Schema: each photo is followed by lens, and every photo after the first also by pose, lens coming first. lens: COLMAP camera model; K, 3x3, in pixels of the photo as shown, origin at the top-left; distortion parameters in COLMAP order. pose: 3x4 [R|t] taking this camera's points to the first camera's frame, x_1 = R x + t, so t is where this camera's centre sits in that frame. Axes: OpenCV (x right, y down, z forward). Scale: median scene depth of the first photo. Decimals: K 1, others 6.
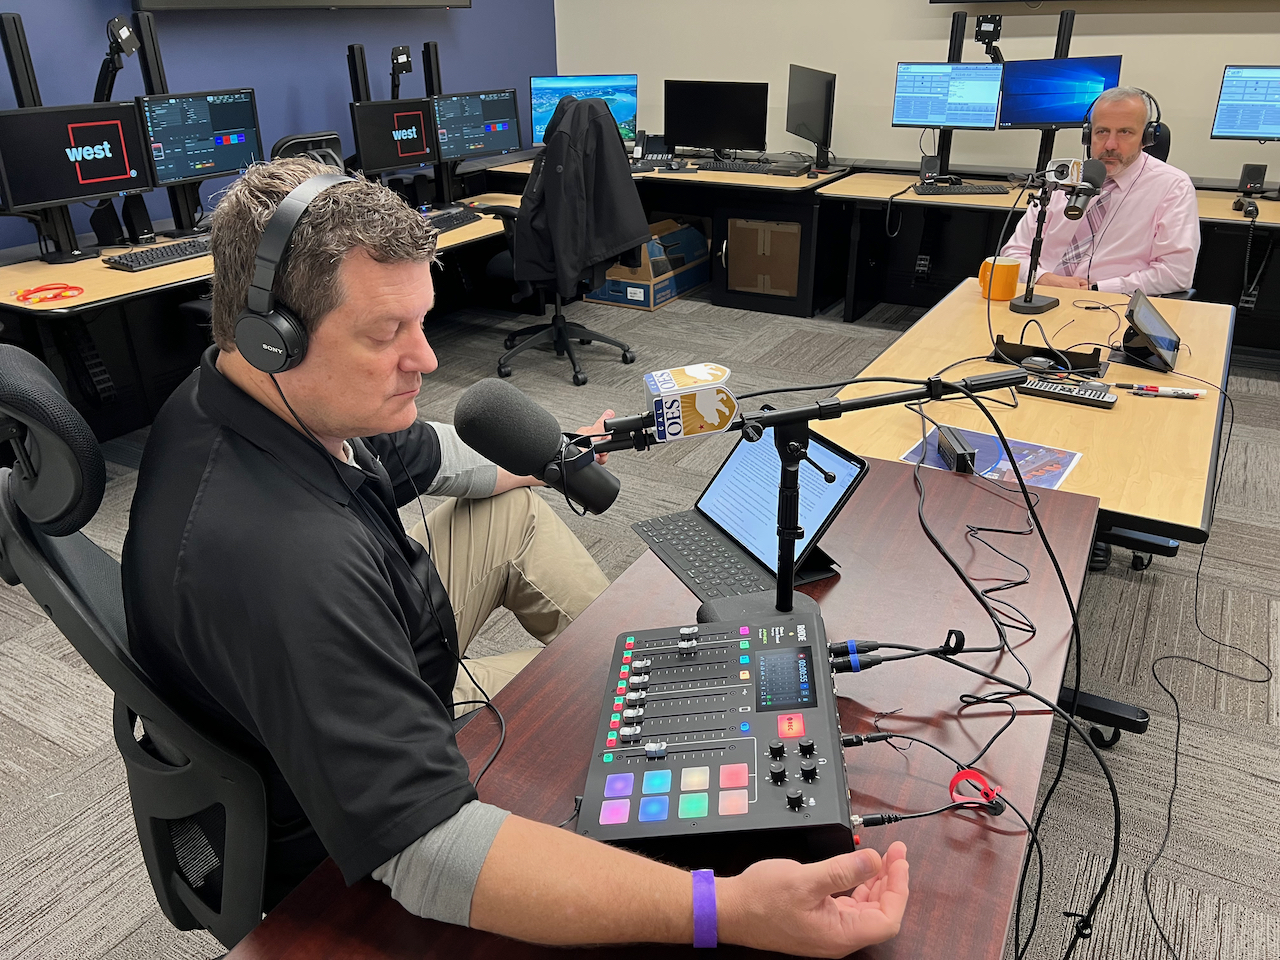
lens RADIAL K [[975.4, 0, 640.0], [0, 975.4, 480.0], [0, 0, 1]] dist [0.002346, 0.007925]
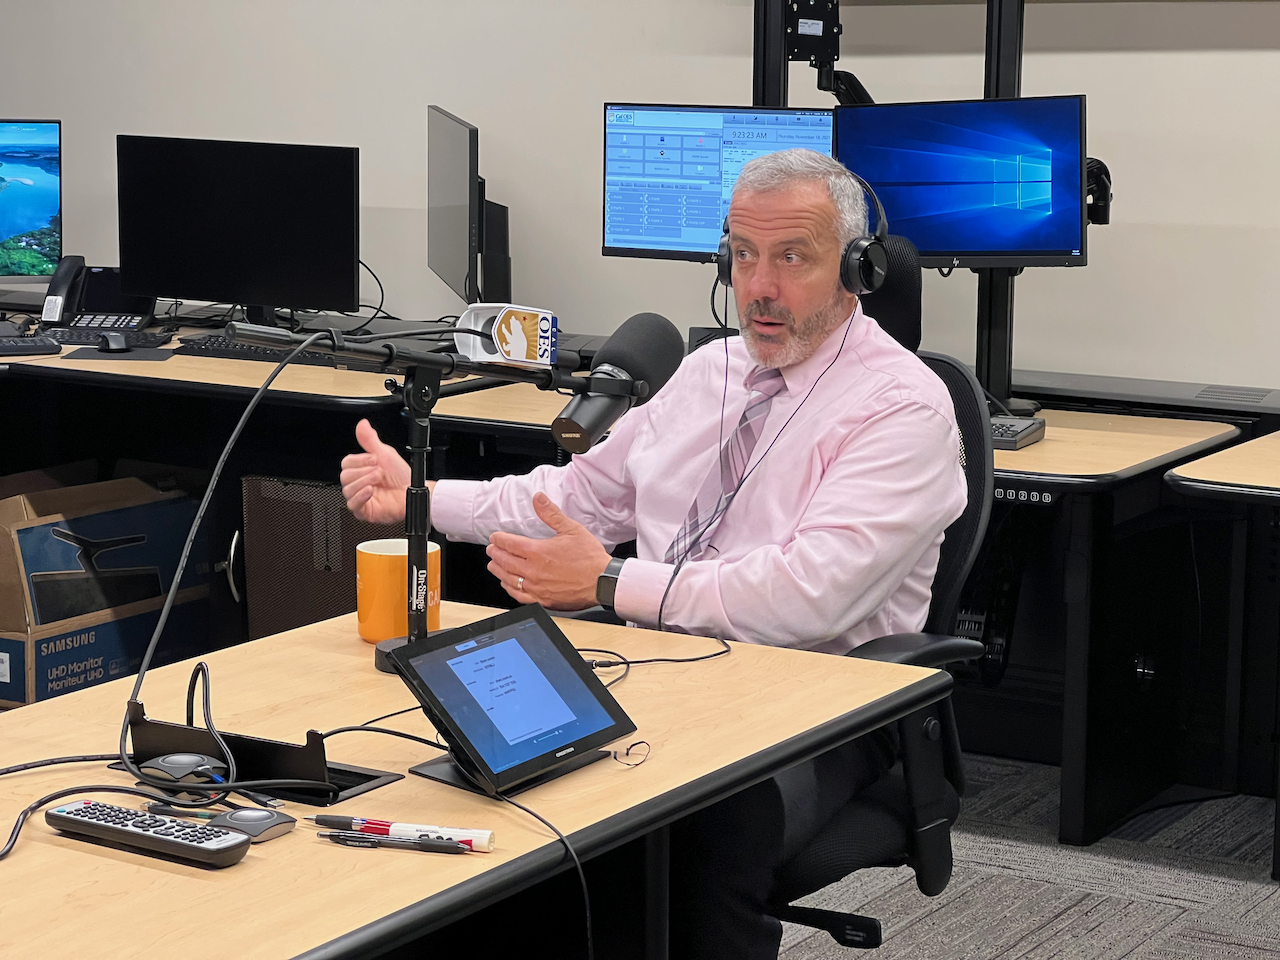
lens RADIAL K [[2864.7, 0, 640.0], [0, 2864.7, 480.0], [0, 0, 1]] dist [0.051109, 0.979809]
pose [[0.999643, 0.021890, -0.015324, 0.263388], [-0.025258, 0.961234, -0.274573, 0.037908], [0.008720, 0.274862, 0.961444, -0.077162]]
